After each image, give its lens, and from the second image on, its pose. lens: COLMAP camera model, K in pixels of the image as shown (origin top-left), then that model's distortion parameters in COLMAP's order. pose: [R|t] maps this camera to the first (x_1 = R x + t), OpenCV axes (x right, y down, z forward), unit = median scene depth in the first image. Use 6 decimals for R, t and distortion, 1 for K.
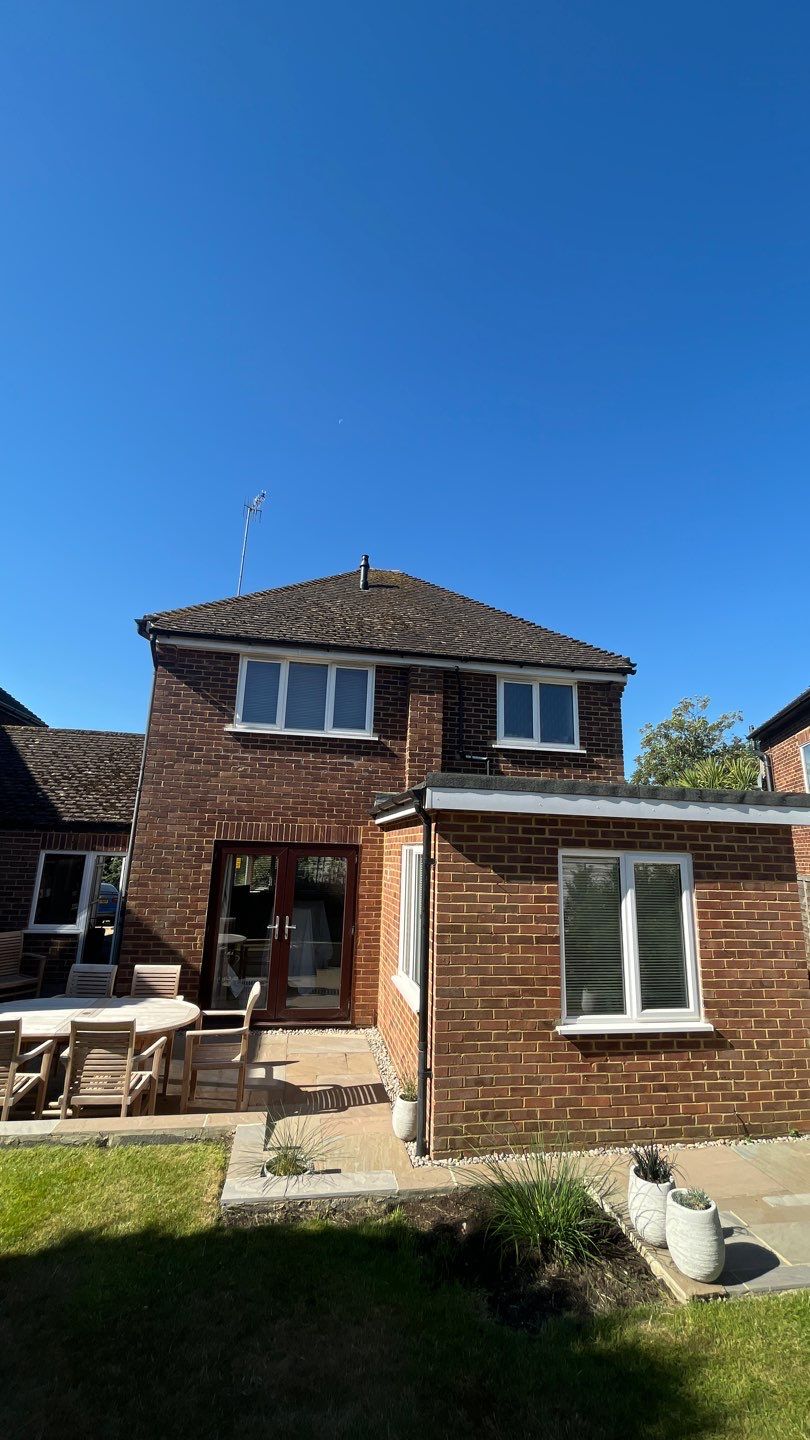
lens RADIAL K [[586.3, 0, 405.0], [0, 586.3, 720.0], [0, 0, 1]] dist [-0.002160, -0.000532]
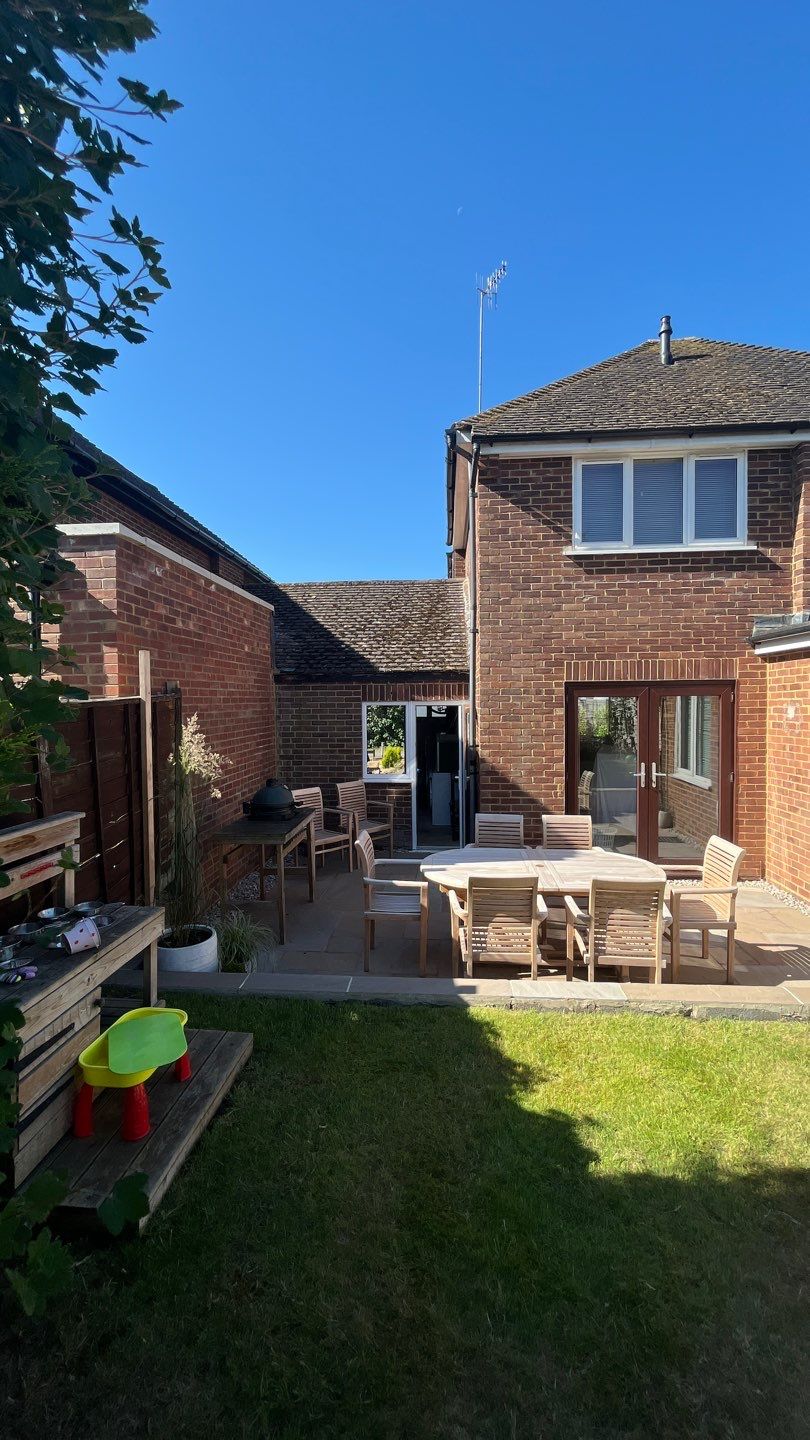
lens RADIAL K [[586.3, 0, 405.0], [0, 586.3, 720.0], [0, 0, 1]] dist [-0.002160, -0.000532]
pose [[0.968465, -0.032656, -0.246999, -0.325970], [0.092490, 0.967655, 0.234710, 0.028730], [0.231345, -0.250153, 0.940161, 0.092750]]
